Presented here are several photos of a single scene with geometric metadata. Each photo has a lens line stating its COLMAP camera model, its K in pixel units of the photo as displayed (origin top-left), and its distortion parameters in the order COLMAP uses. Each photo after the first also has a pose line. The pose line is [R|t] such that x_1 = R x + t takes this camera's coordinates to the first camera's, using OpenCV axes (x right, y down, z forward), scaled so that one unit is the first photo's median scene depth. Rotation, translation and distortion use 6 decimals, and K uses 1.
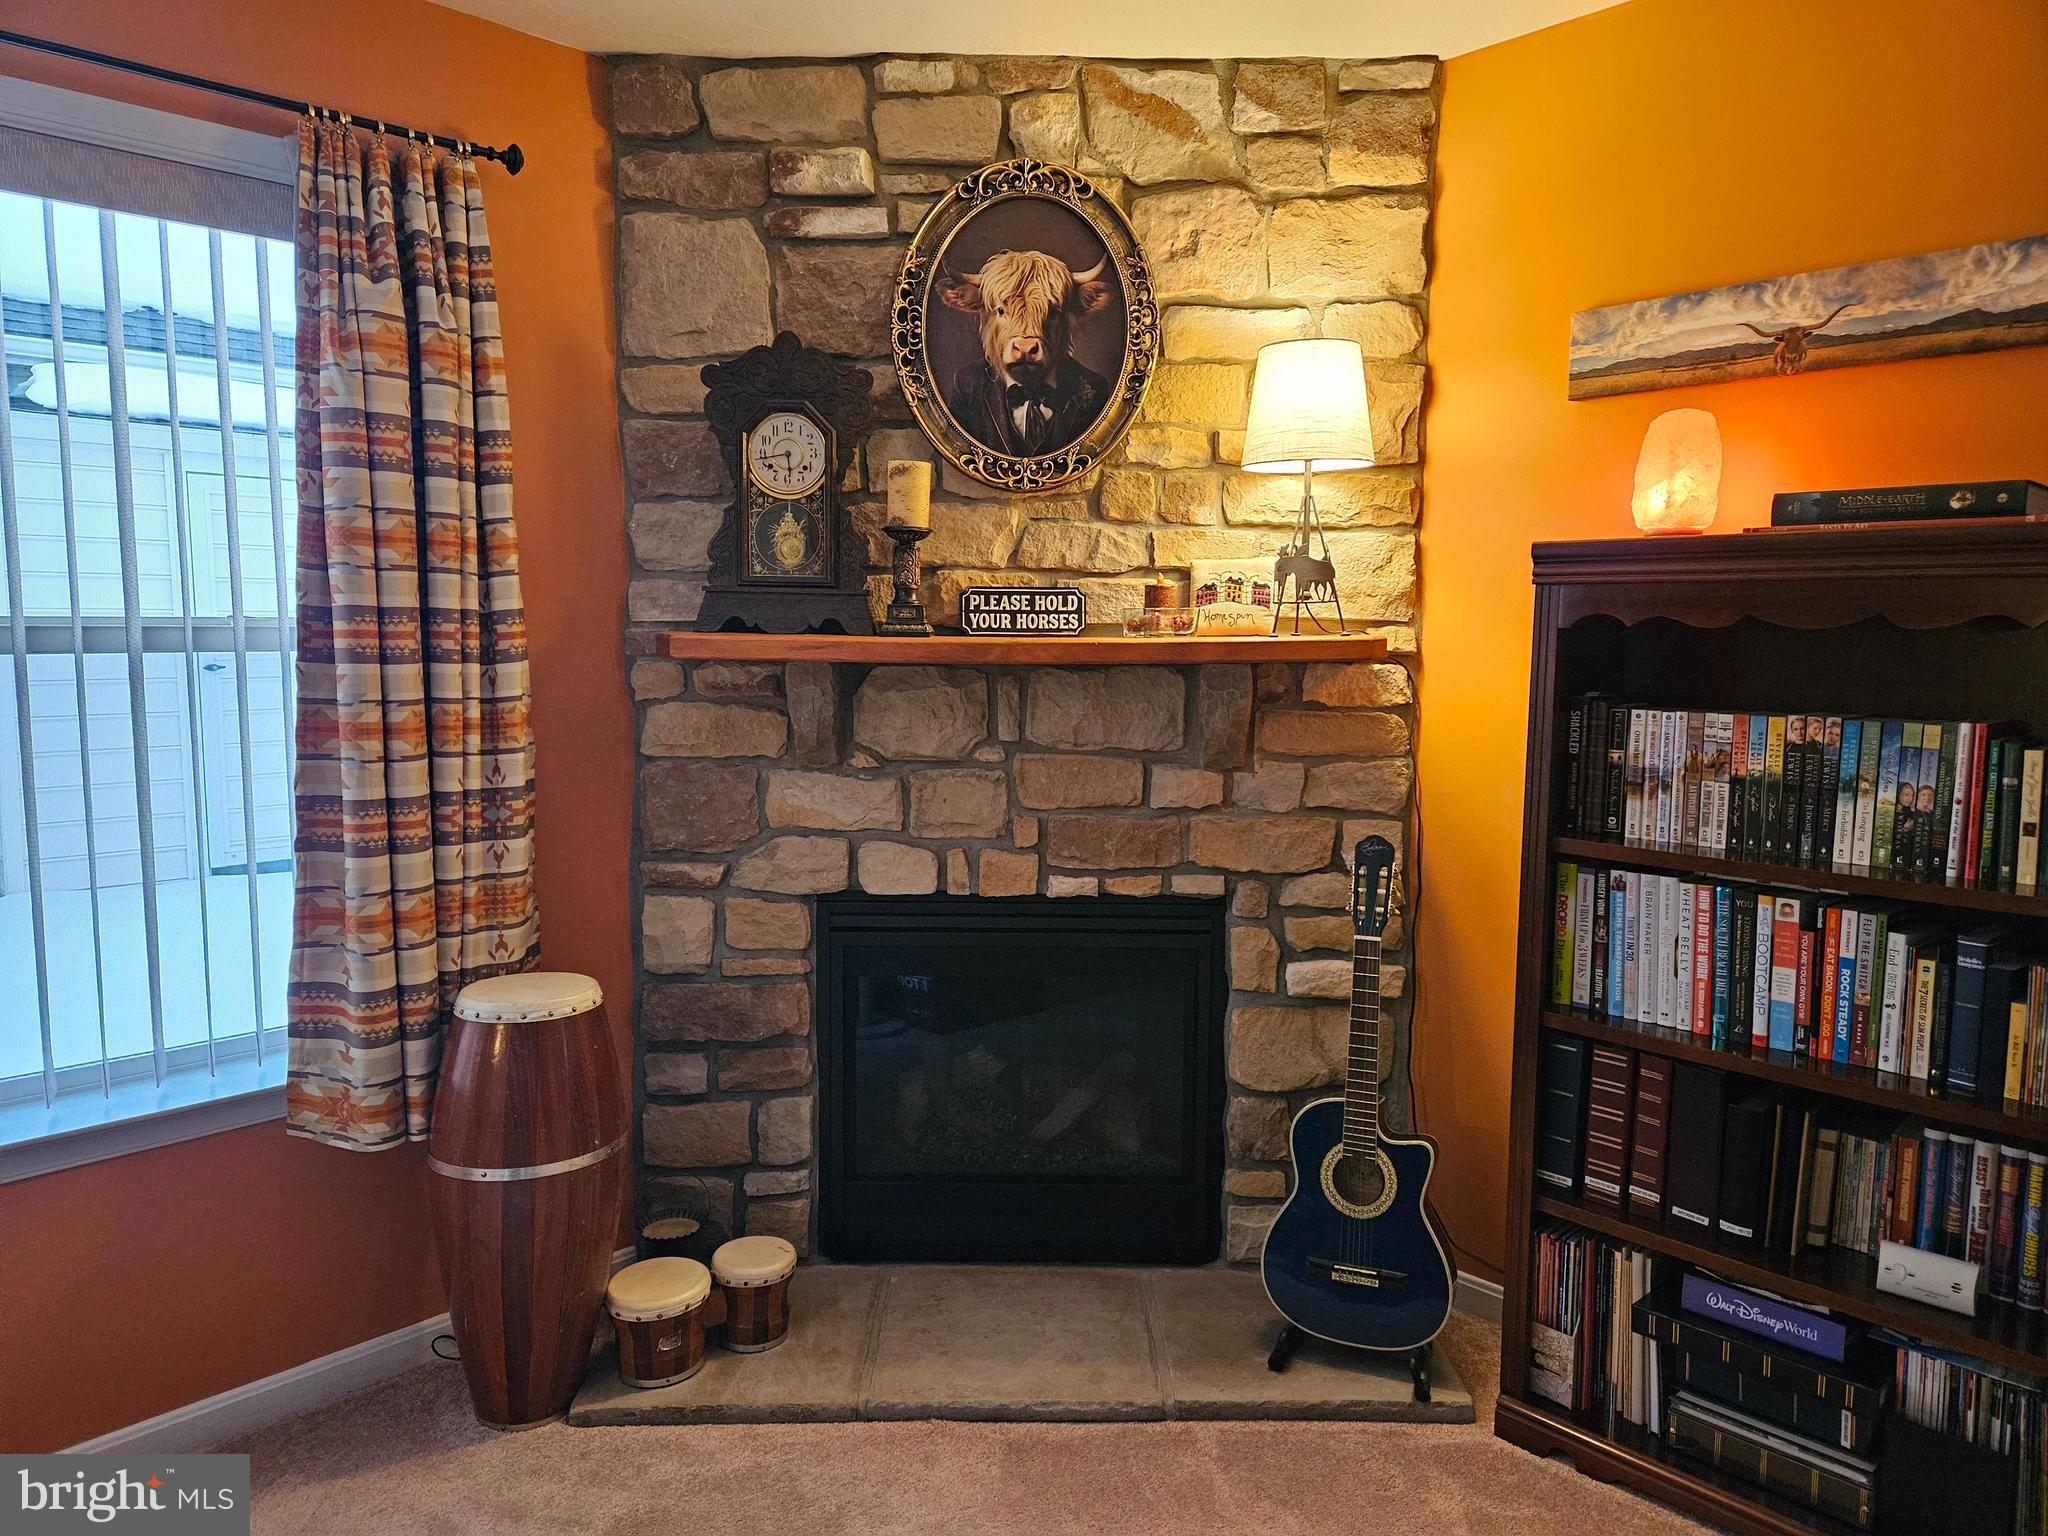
lens RADIAL K [[1367.3, 0, 1017.6], [0, 1367.3, 772.4], [0, 0, 1]] dist [0.056591, -0.020395]
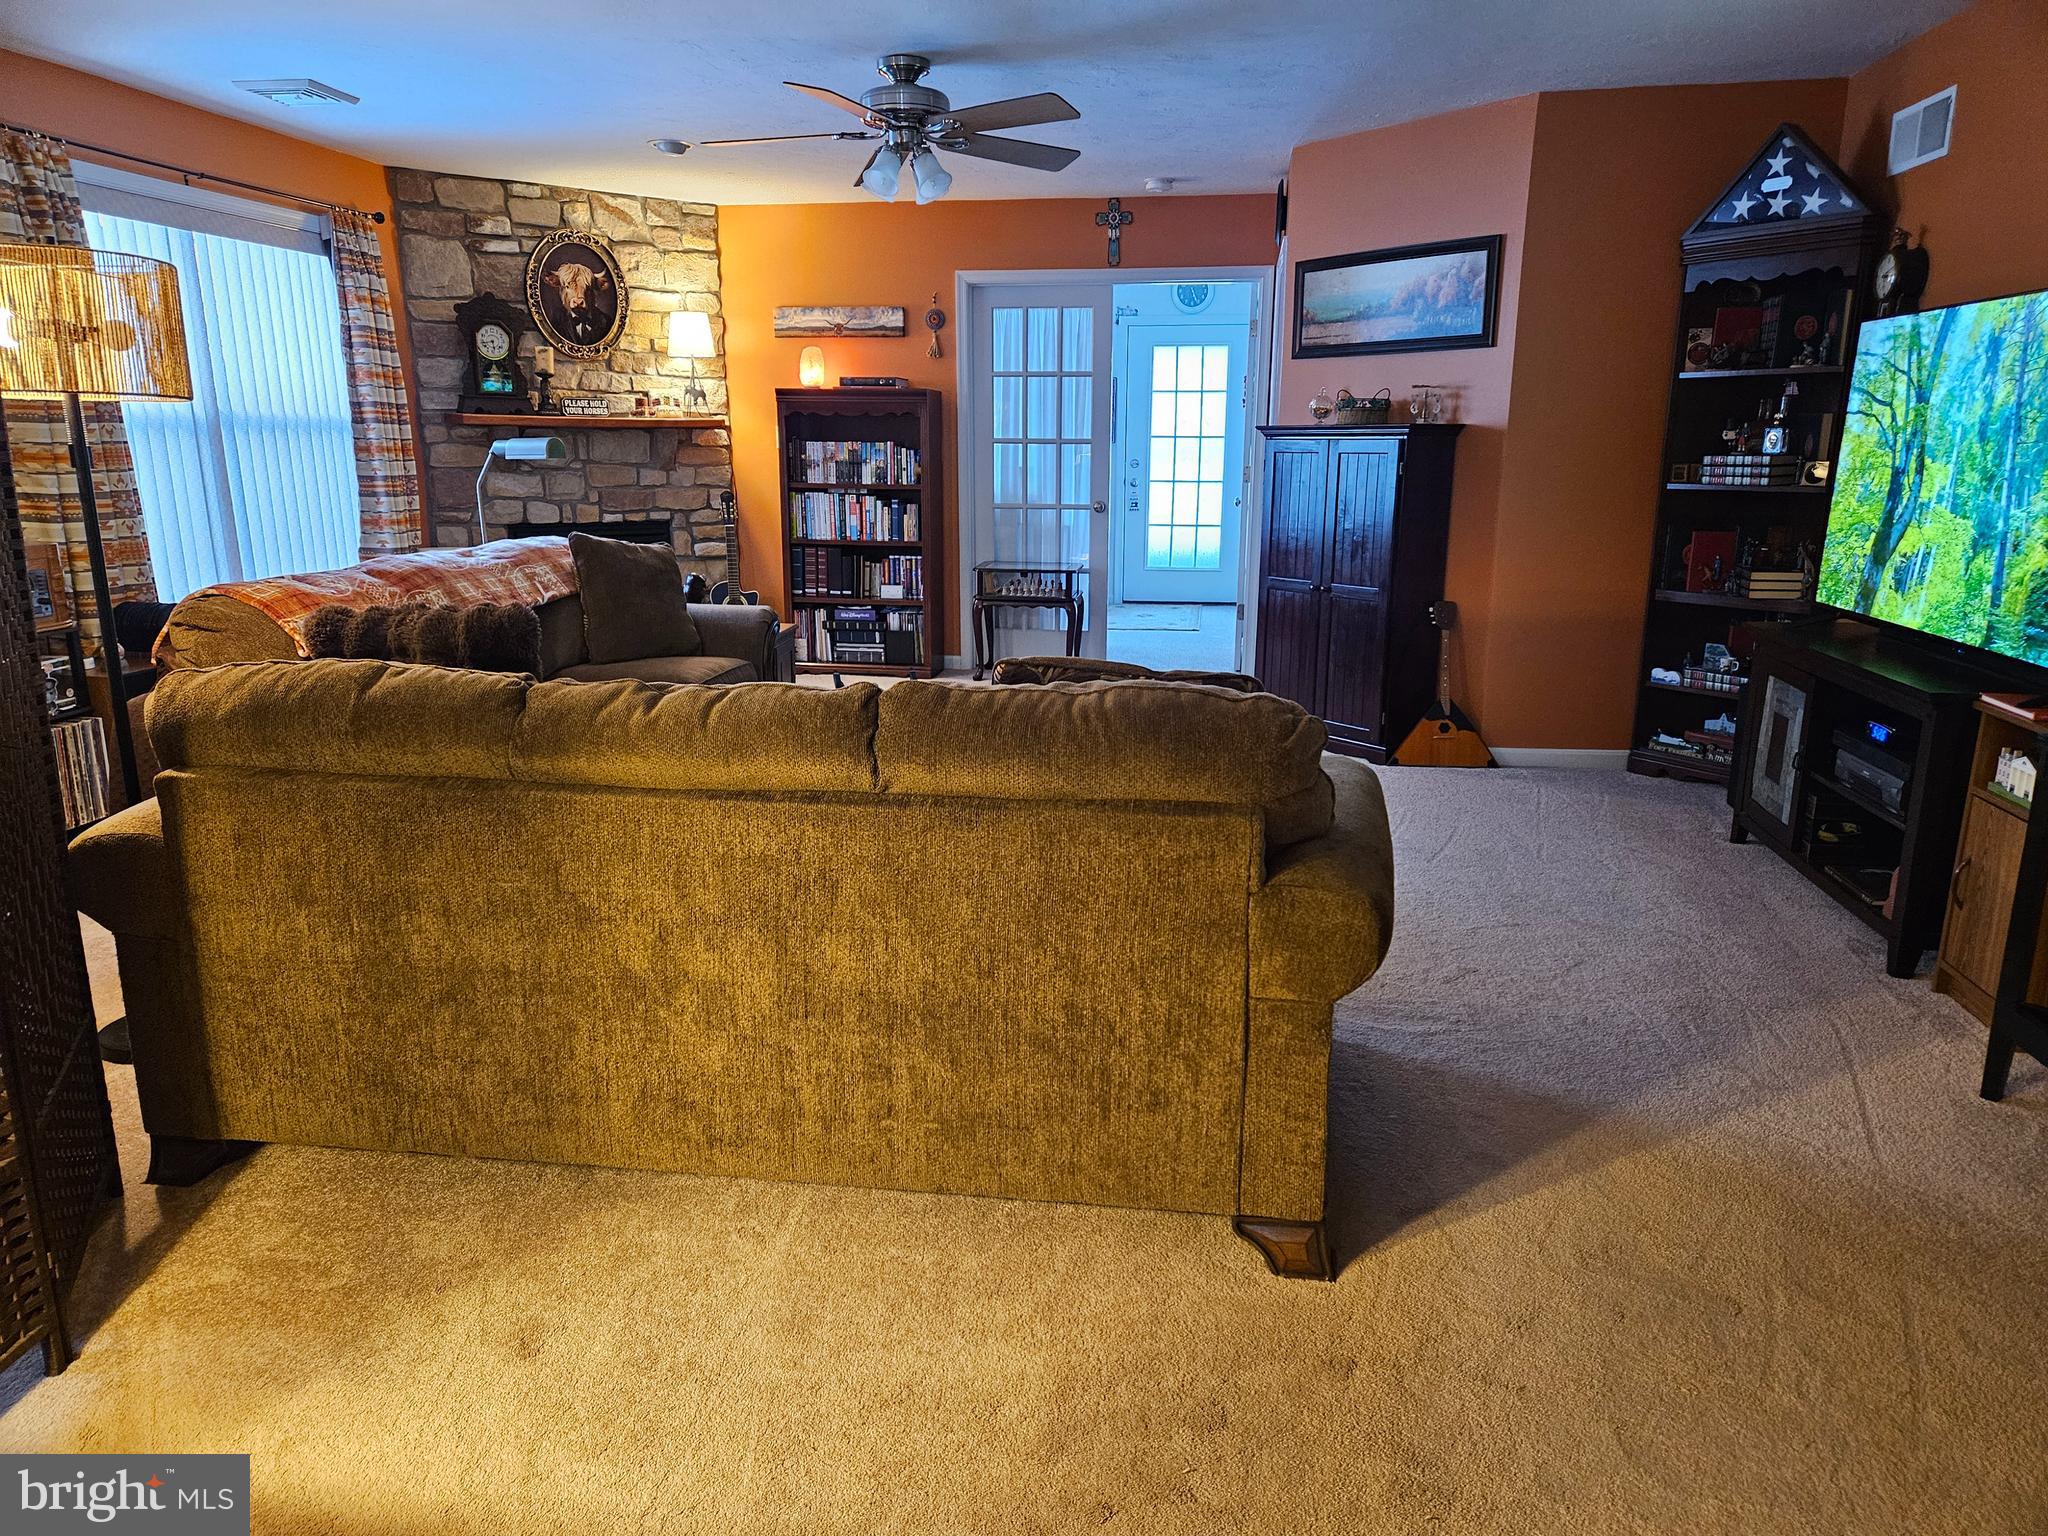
lens RADIAL K [[1367.3, 0, 1028.5], [0, 1367.3, 766.1], [0, 0, 1]] dist [0.056591, -0.020395]
pose [[0.805693, -0.140465, 0.575437, -0.941354], [0.063952, 0.986425, 0.151247, 0.215137], [-0.588870, -0.085058, 0.803739, -1.682349]]
